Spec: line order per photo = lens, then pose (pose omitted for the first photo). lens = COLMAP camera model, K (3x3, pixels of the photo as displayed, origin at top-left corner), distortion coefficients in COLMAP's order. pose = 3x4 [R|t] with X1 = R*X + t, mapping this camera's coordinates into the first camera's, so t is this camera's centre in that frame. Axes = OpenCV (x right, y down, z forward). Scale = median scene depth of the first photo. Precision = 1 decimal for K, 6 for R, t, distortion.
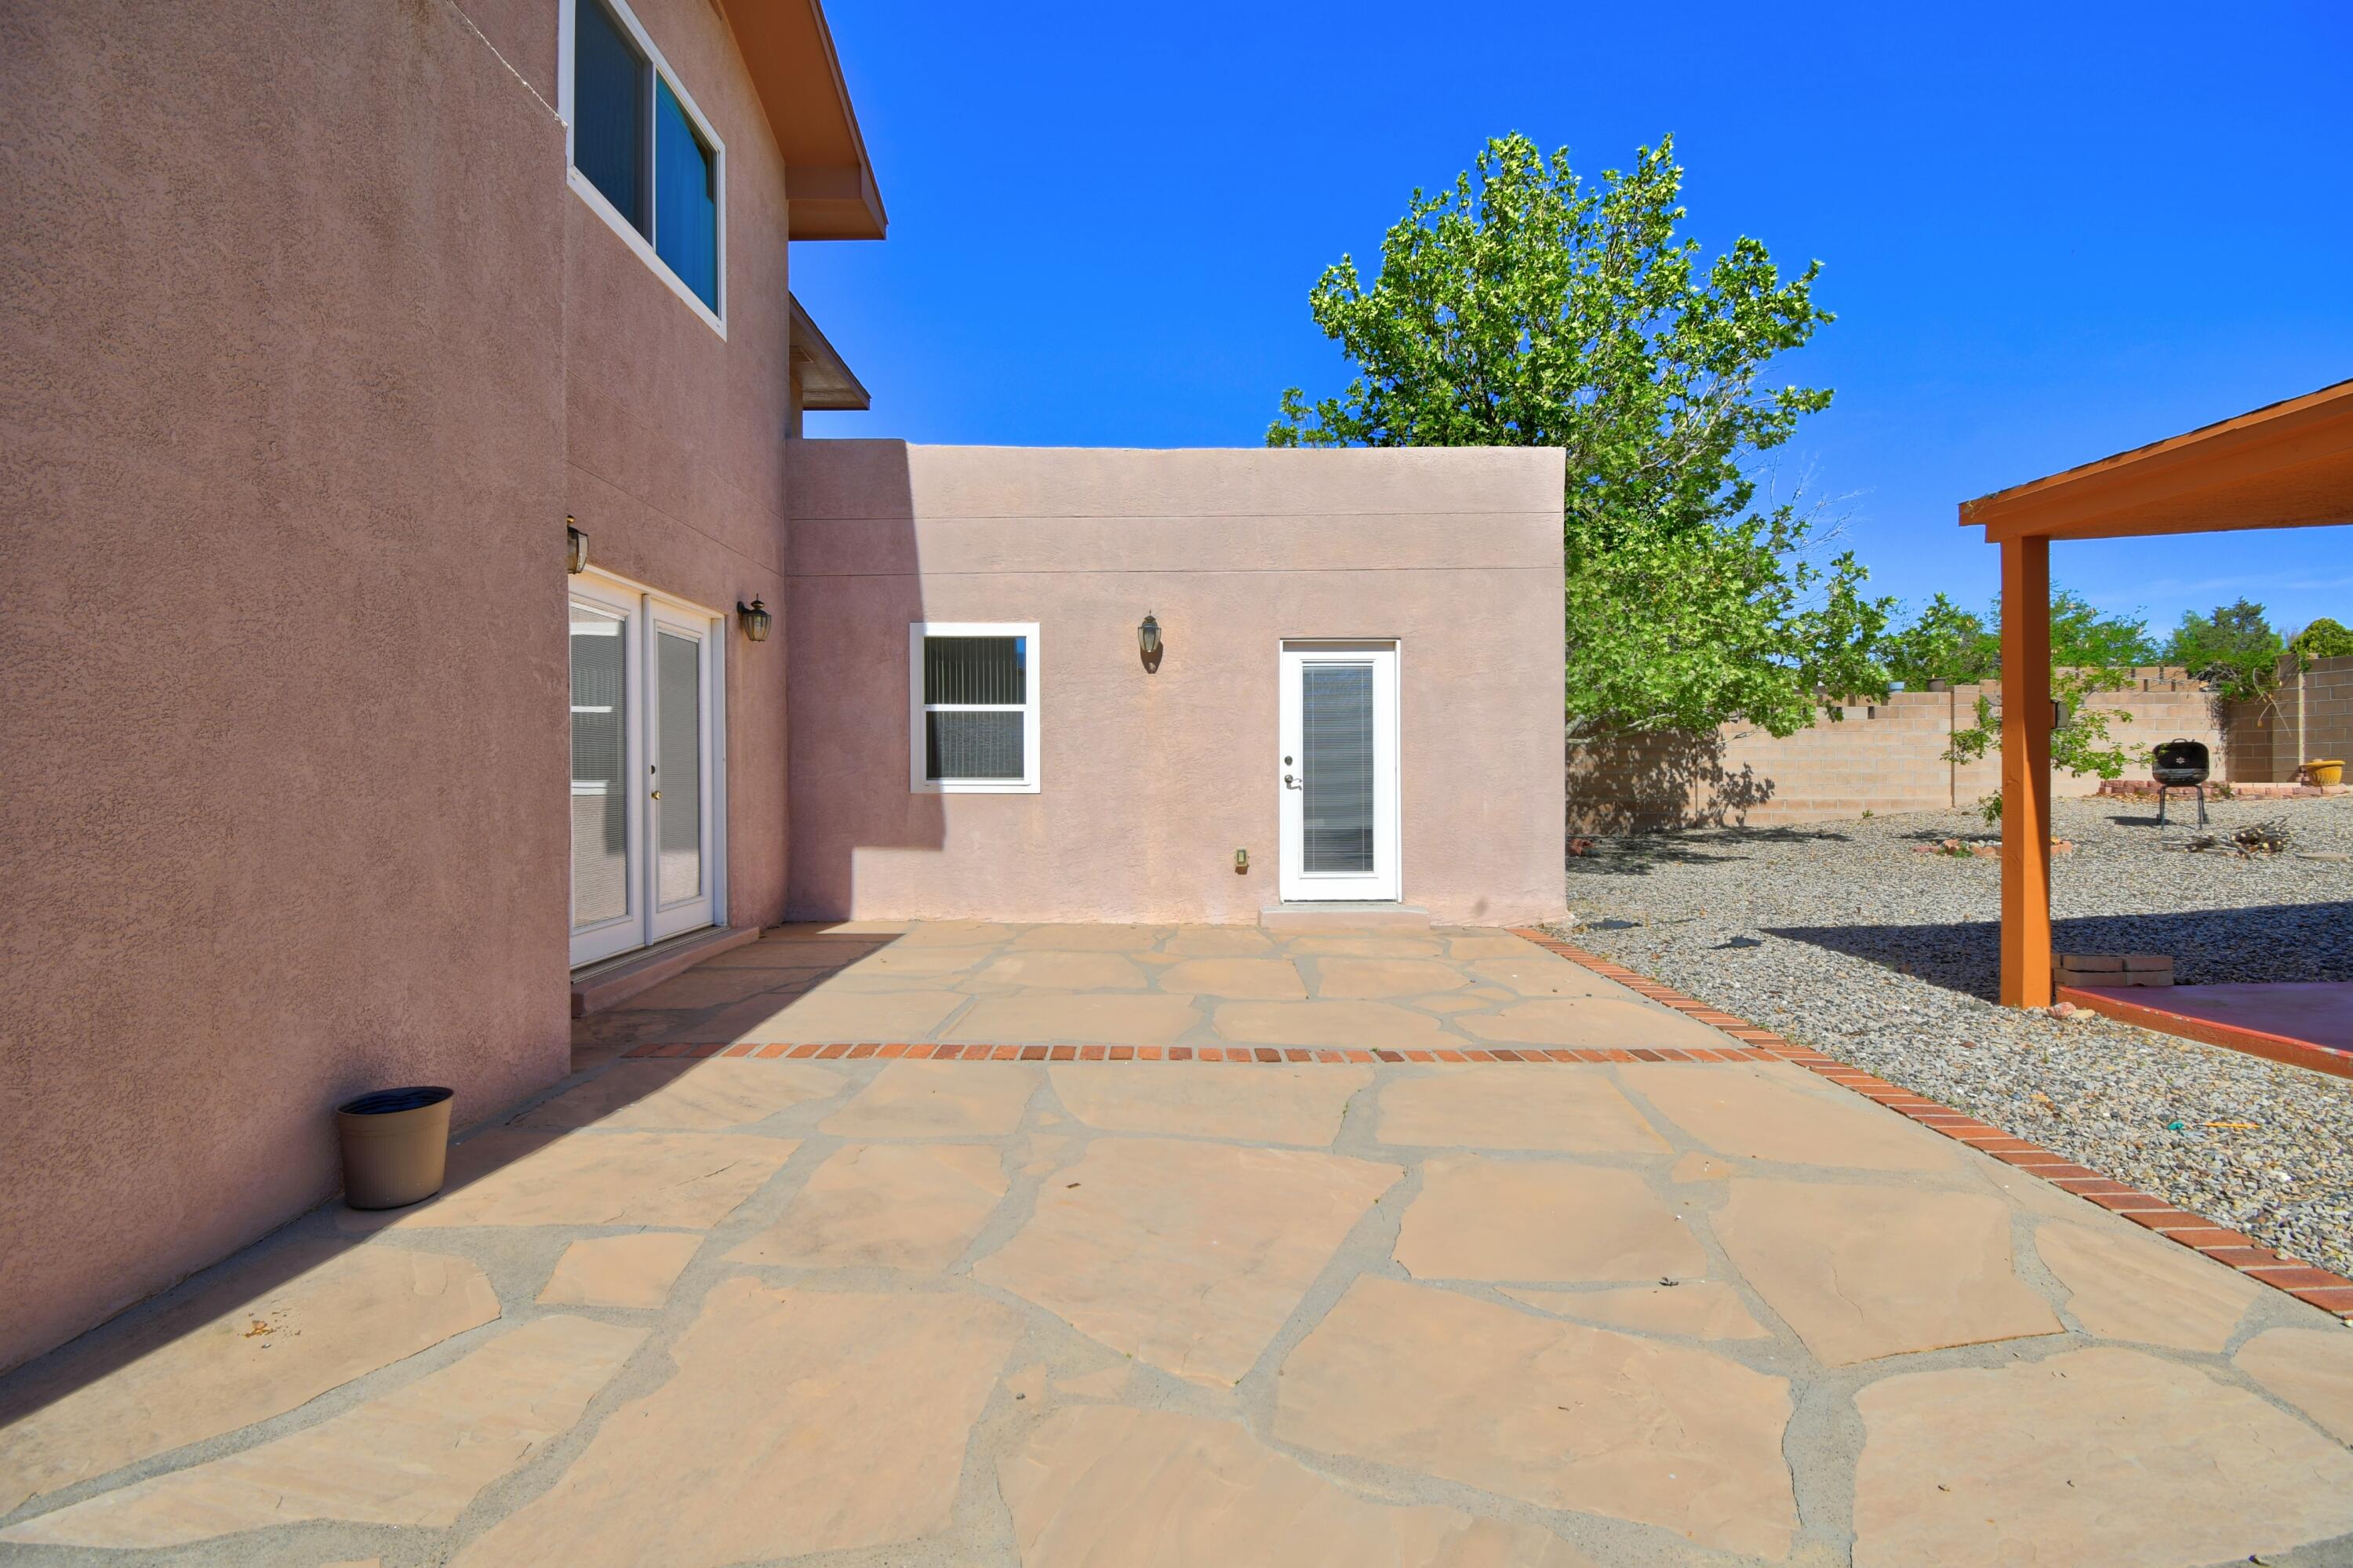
lens RADIAL K [[1064.1, 0, 1176.5], [0, 1064.1, 784.0], [0, 0, 1]] dist [-0.009255, -0.000513]
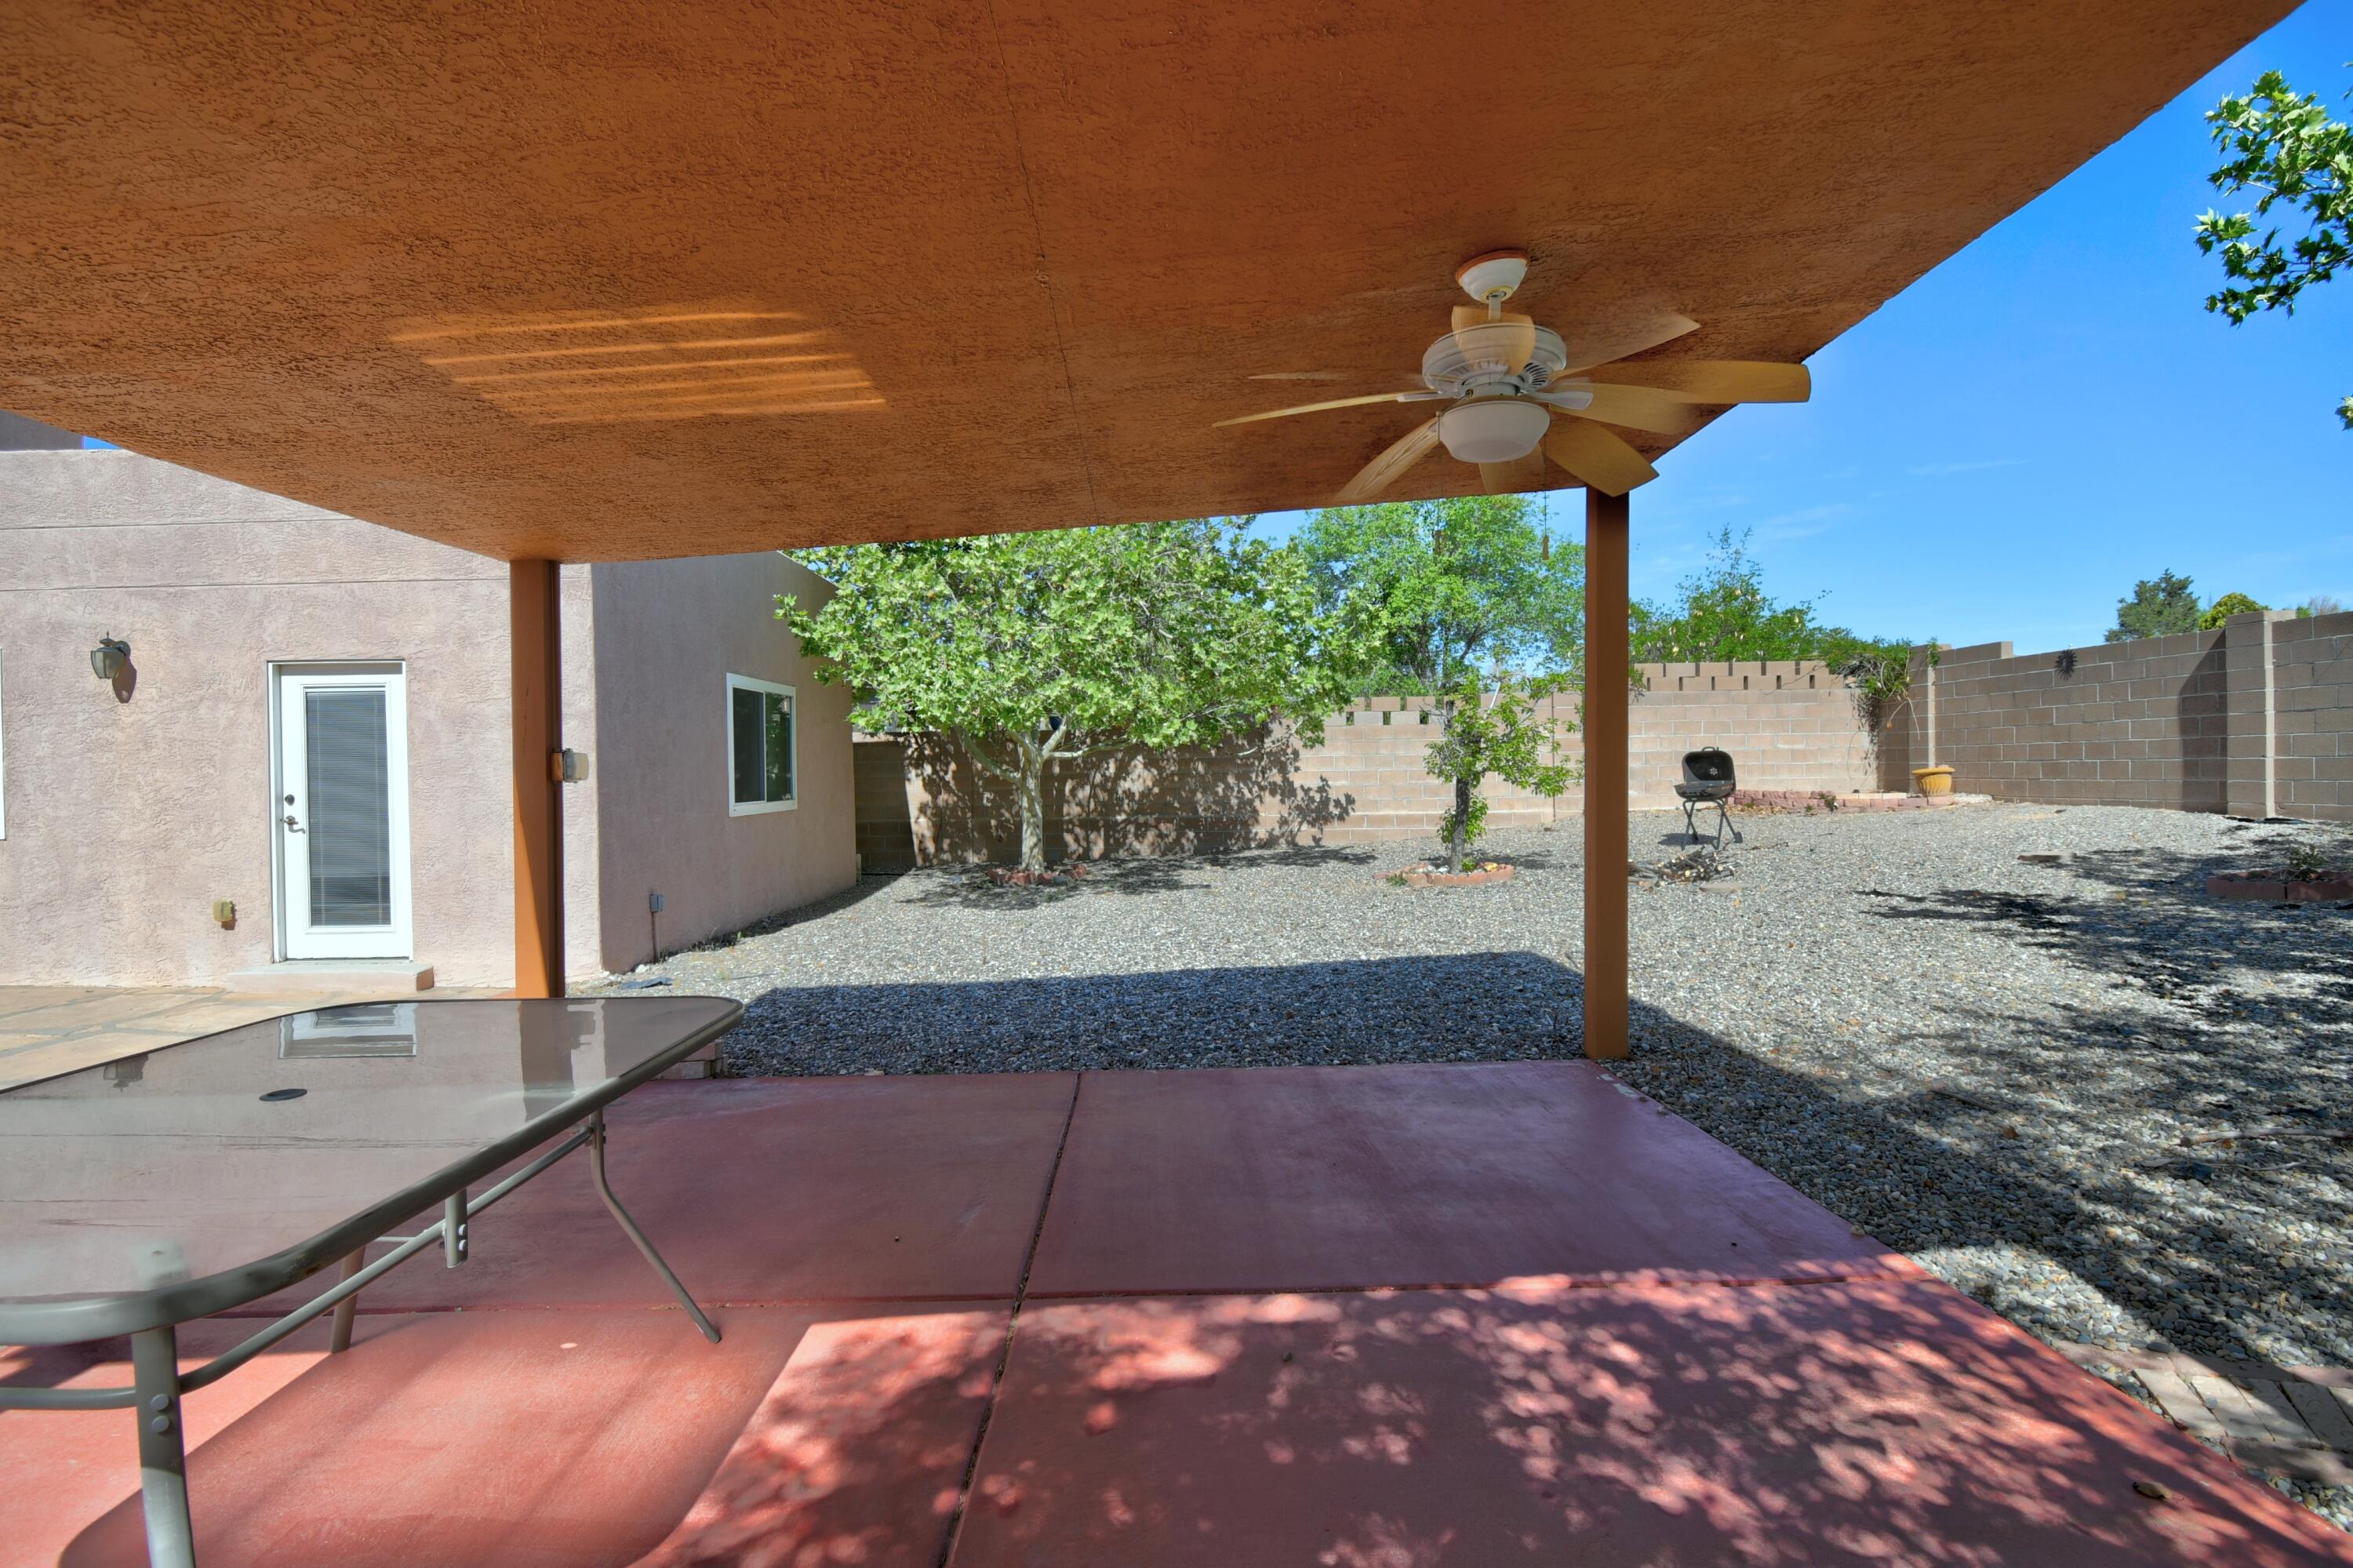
lens RADIAL K [[1137.9, 0, 1176.5], [0, 1137.9, 784.0], [0, 0, 1]] dist [0.003476, 0.000270]
pose [[0.999641, -0.011467, -0.024209, 0.615087], [0.011417, 0.999932, -0.002191, -0.017262], [0.024233, 0.001914, 0.999705, 0.051695]]
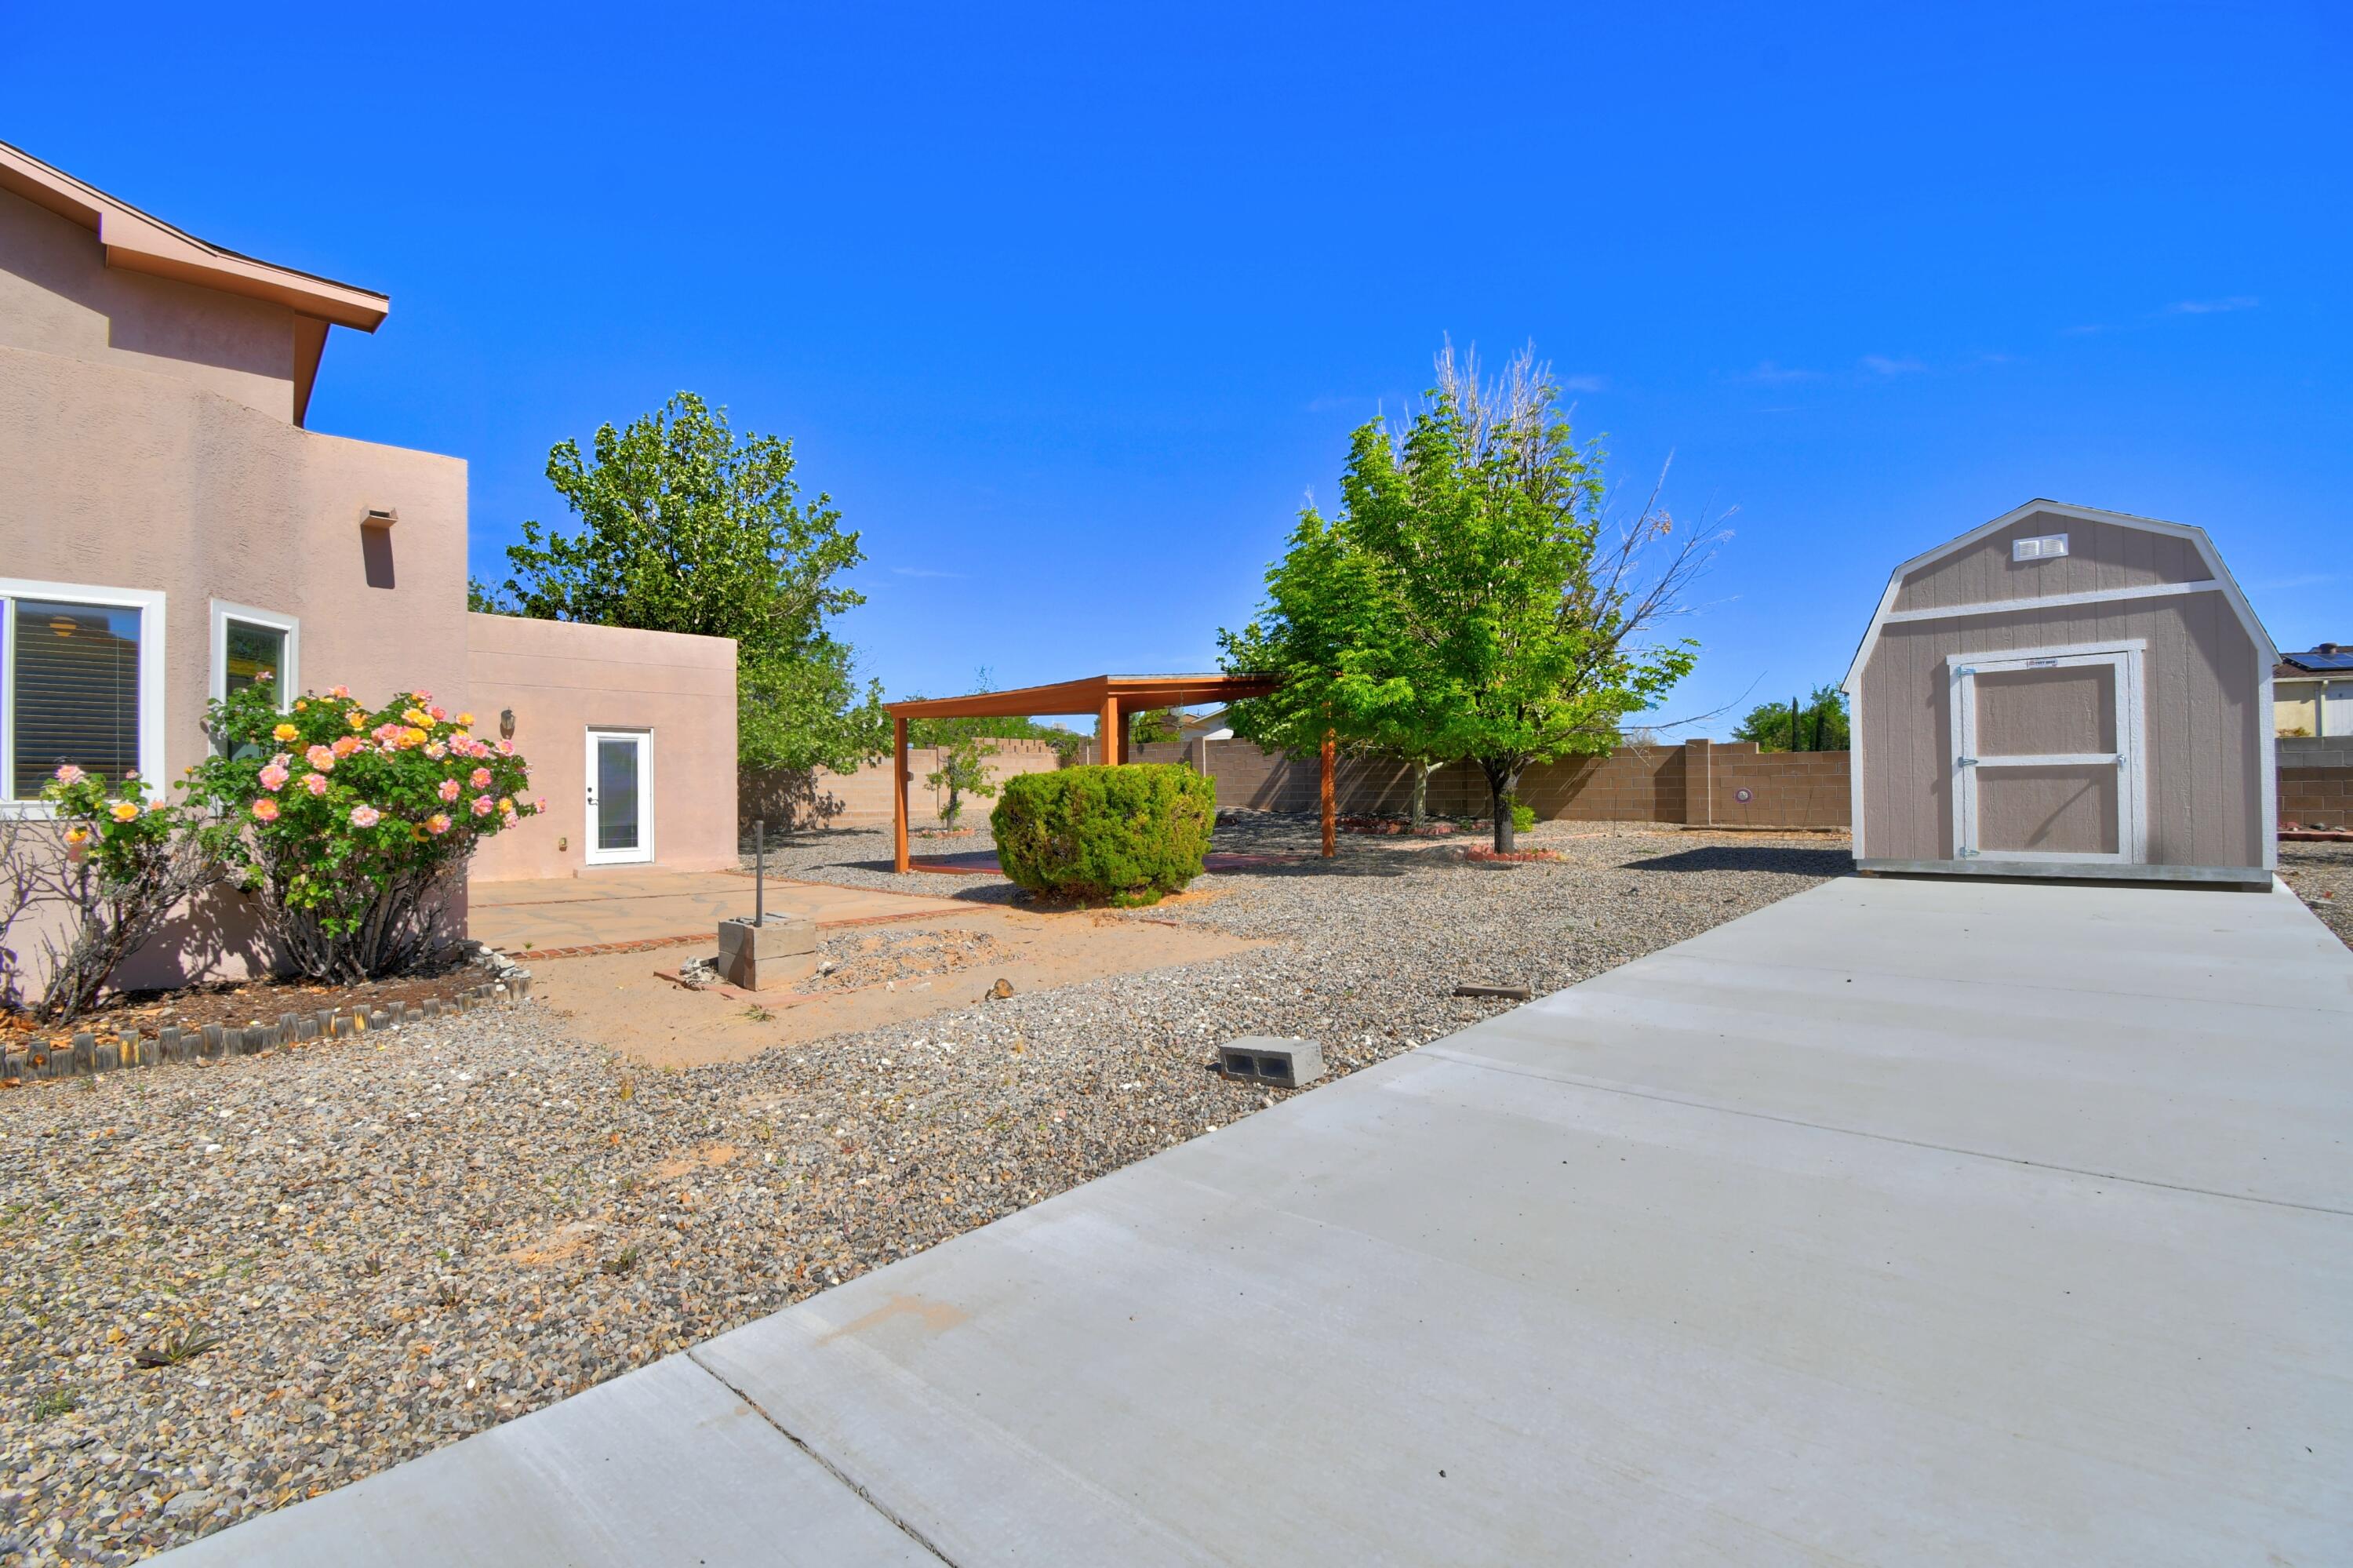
lens RADIAL K [[1064.1, 0, 1176.5], [0, 1064.1, 784.0], [0, 0, 1]] dist [-0.009255, -0.000513]
pose [[0.702432, 0.004073, 0.711740, -0.357142], [0.013312, 0.999734, -0.018859, 0.011956], [-0.711627, 0.022722, 0.702190, -0.750078]]
